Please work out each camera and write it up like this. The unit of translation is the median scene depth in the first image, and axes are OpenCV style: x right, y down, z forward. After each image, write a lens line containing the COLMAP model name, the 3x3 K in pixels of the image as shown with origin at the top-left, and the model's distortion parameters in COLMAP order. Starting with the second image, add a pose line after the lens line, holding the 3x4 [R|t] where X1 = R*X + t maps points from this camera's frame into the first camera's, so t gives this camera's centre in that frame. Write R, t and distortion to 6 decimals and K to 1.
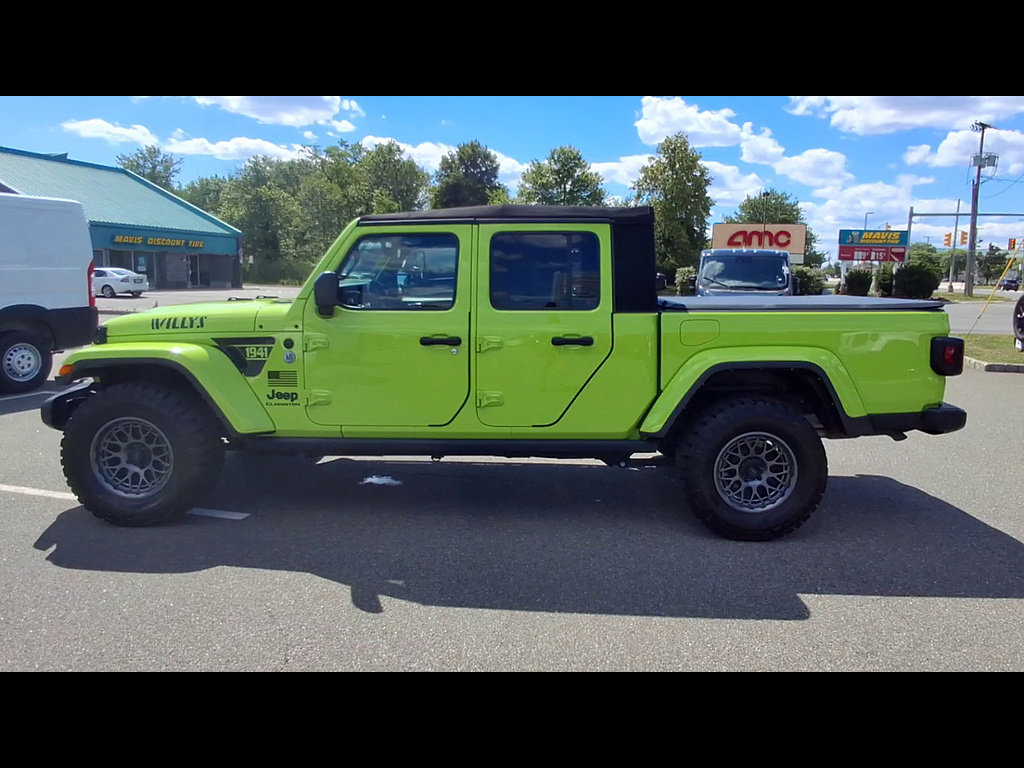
lens RADIAL K [[695.7, 0, 512.0], [0, 695.7, 384.0], [0, 0, 1]] dist [-0.006110, -0.002795]
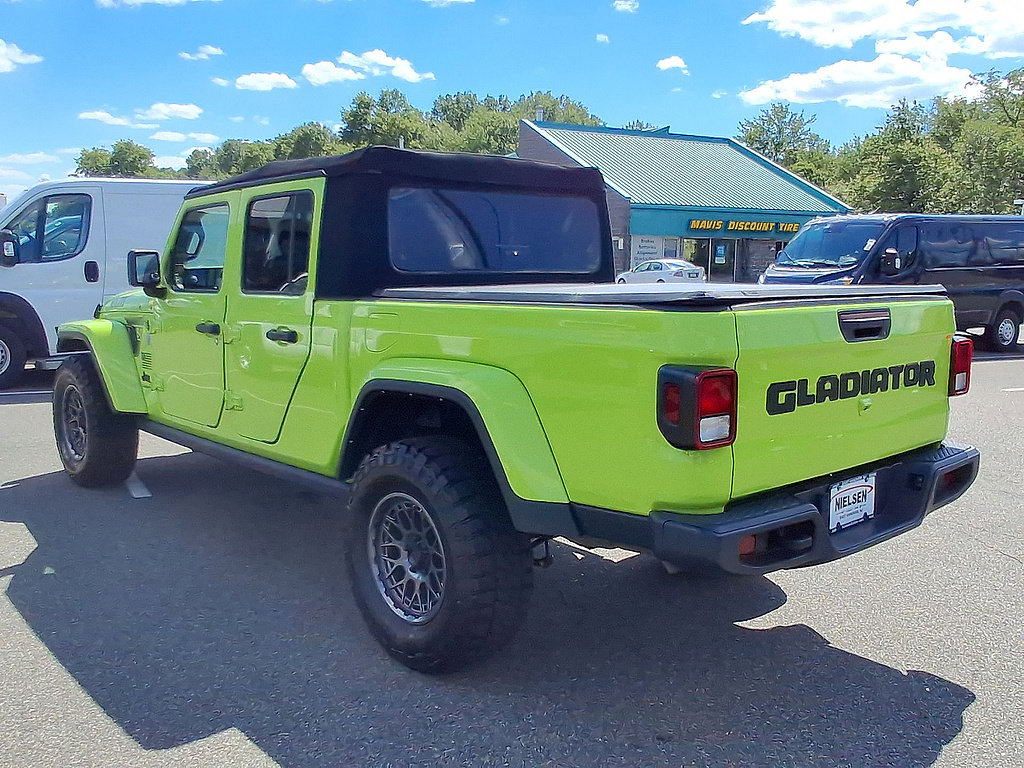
lens RADIAL K [[957.6, 0, 509.7], [0, 957.6, 437.1], [0, 0, 1]] dist [0.001627, -0.006670]
pose [[0.662401, 0.125841, -0.738504, 0.983518], [-0.113905, 0.991247, 0.066741, -0.047109], [0.740439, 0.039910, 0.670937, 0.458537]]
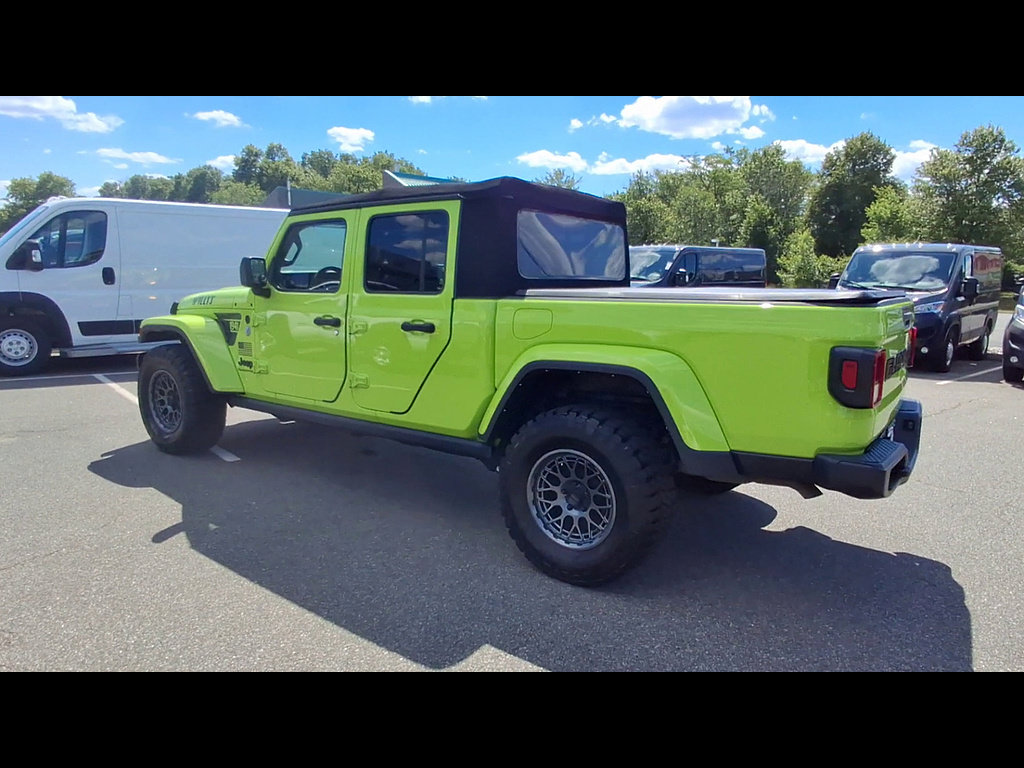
lens RADIAL K [[671.3, 0, 515.5], [0, 671.3, 412.7], [0, 0, 1]] dist [-0.008000, -0.003920]
pose [[0.822761, 0.114990, -0.556634, 0.683309], [-0.097629, 0.993358, 0.060902, -0.013770], [0.559940, 0.004235, 0.828522, 0.299904]]
